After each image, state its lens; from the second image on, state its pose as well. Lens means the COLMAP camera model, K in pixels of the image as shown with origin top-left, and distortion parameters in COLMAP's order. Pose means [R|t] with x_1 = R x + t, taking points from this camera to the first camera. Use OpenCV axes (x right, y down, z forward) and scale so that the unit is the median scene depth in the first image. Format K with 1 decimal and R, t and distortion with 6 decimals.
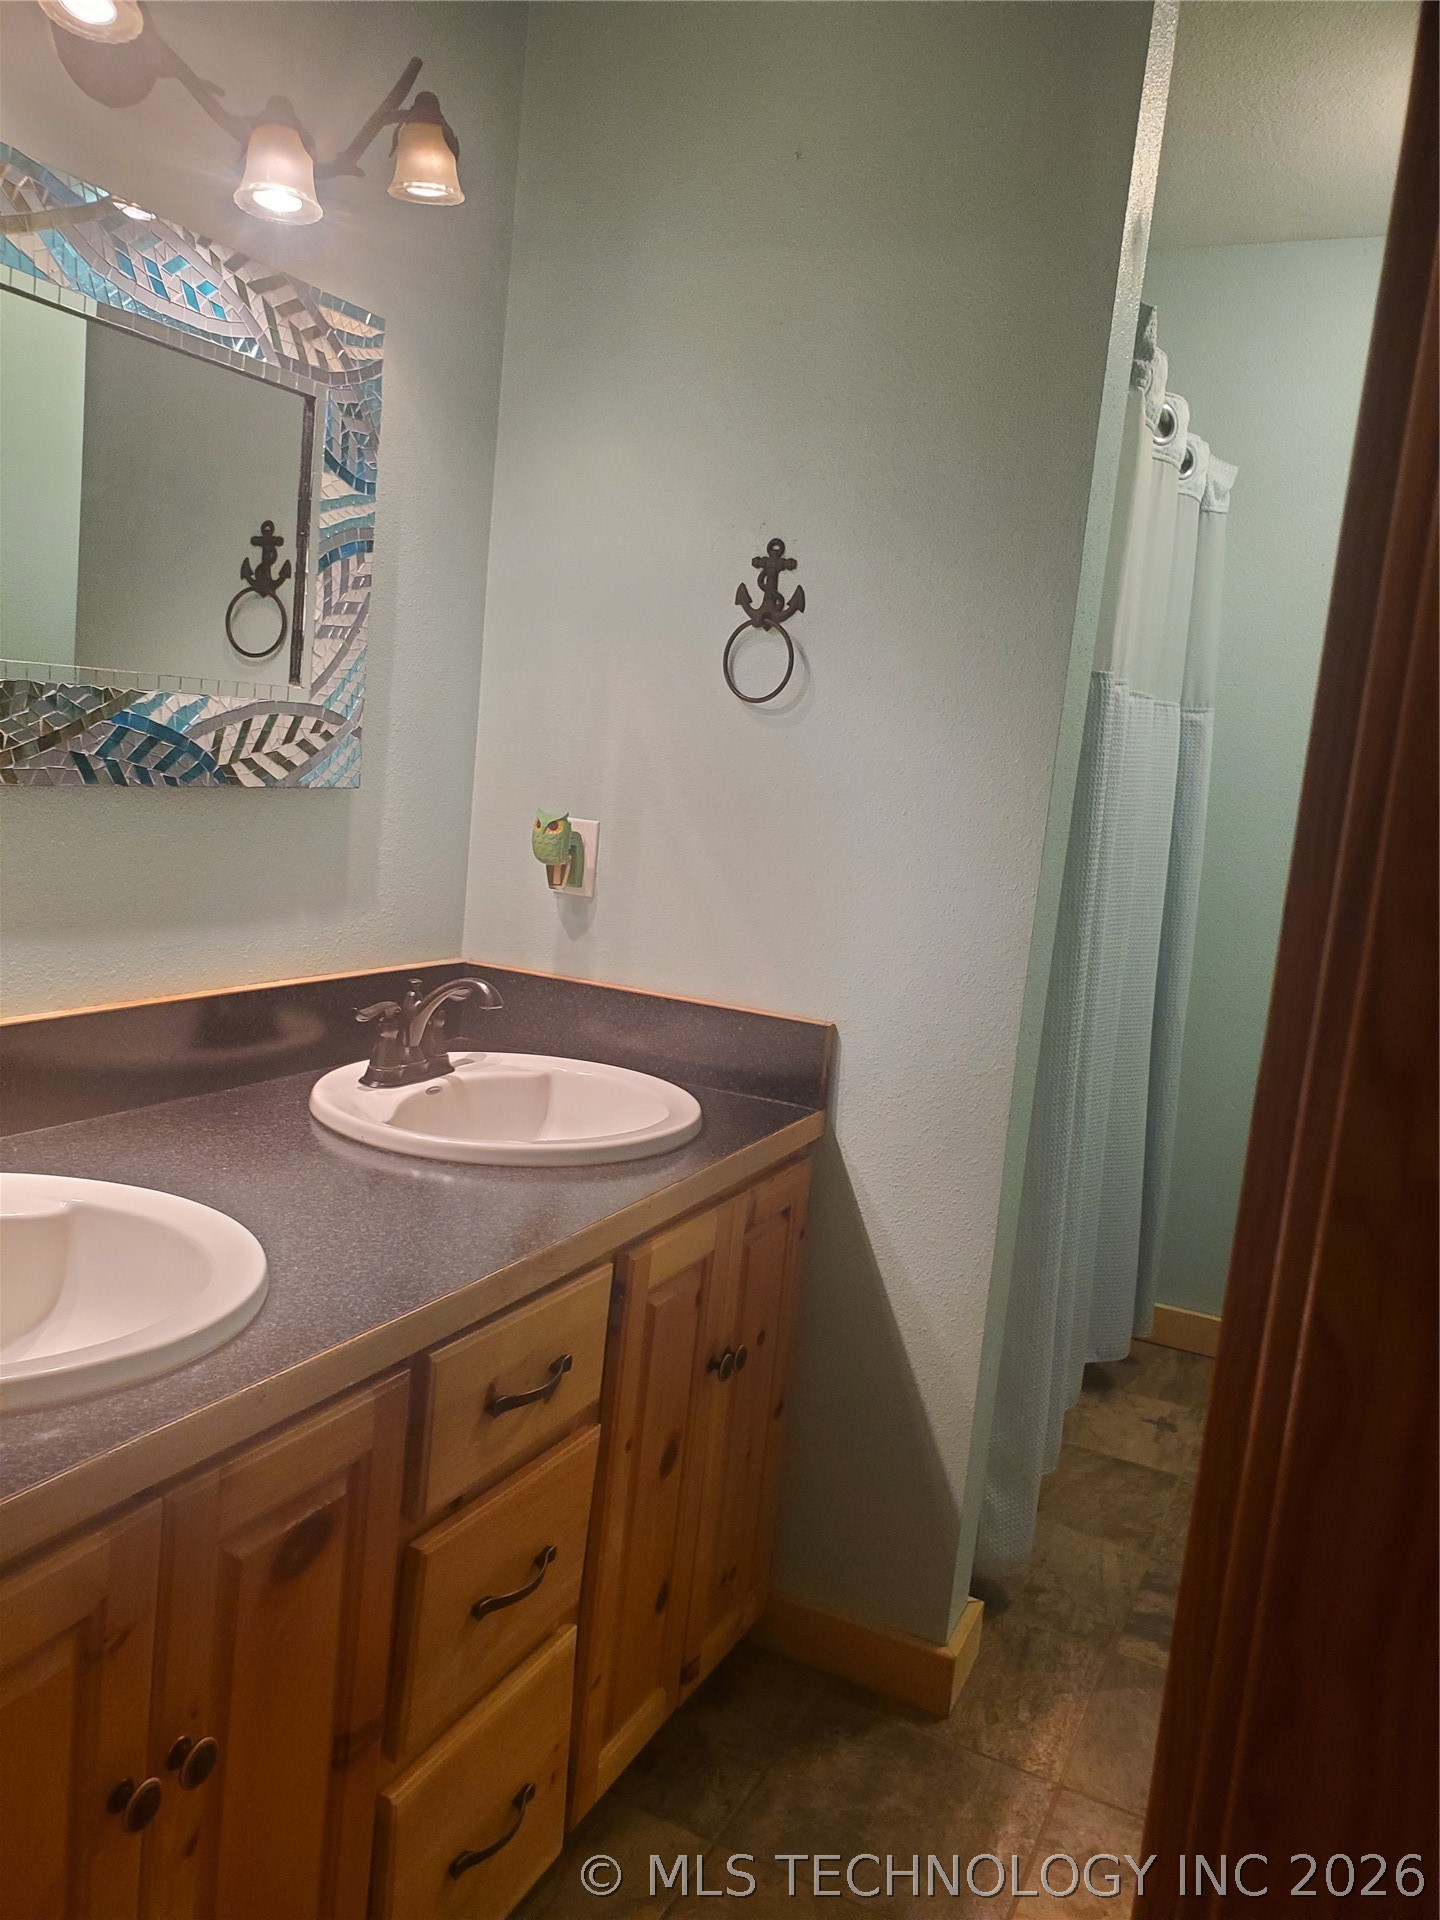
lens RADIAL K [[1554.3, 0, 710.7], [0, 1554.3, 949.1], [0, 0, 1]] dist [0.066379, -0.076721]
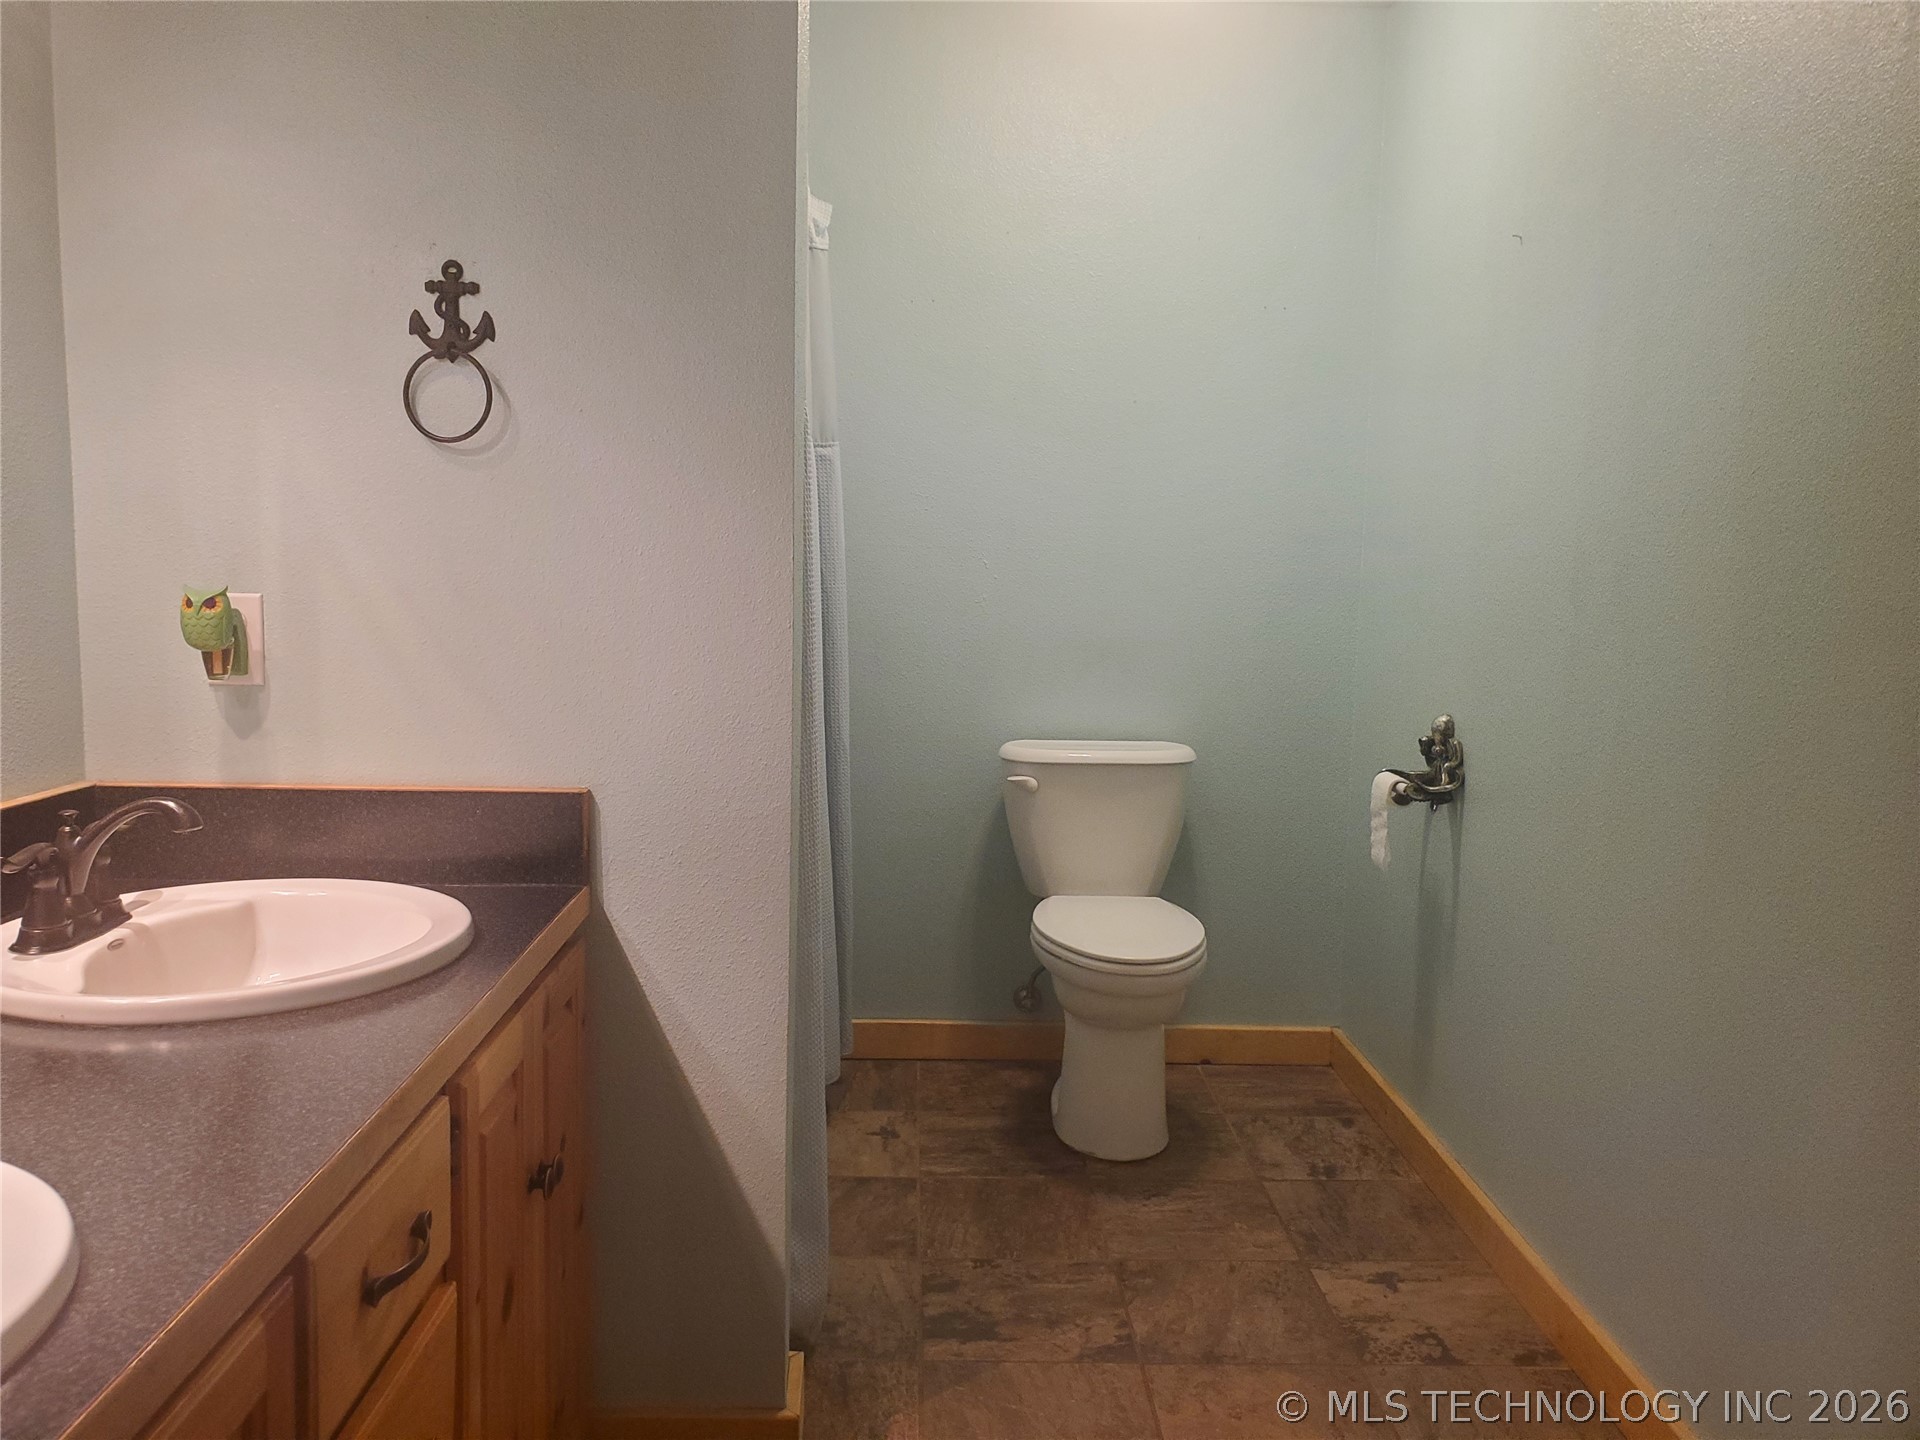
lens RADIAL K [[1554.3, 0, 963.6], [0, 1554.3, 712.2], [0, 0, 1]] dist [0.066379, -0.076721]
pose [[0.884333, -0.124621, 0.449916, -0.134127], [0.122313, 0.991898, 0.034330, -0.001783], [-0.450549, 0.024671, 0.892411, 0.075476]]
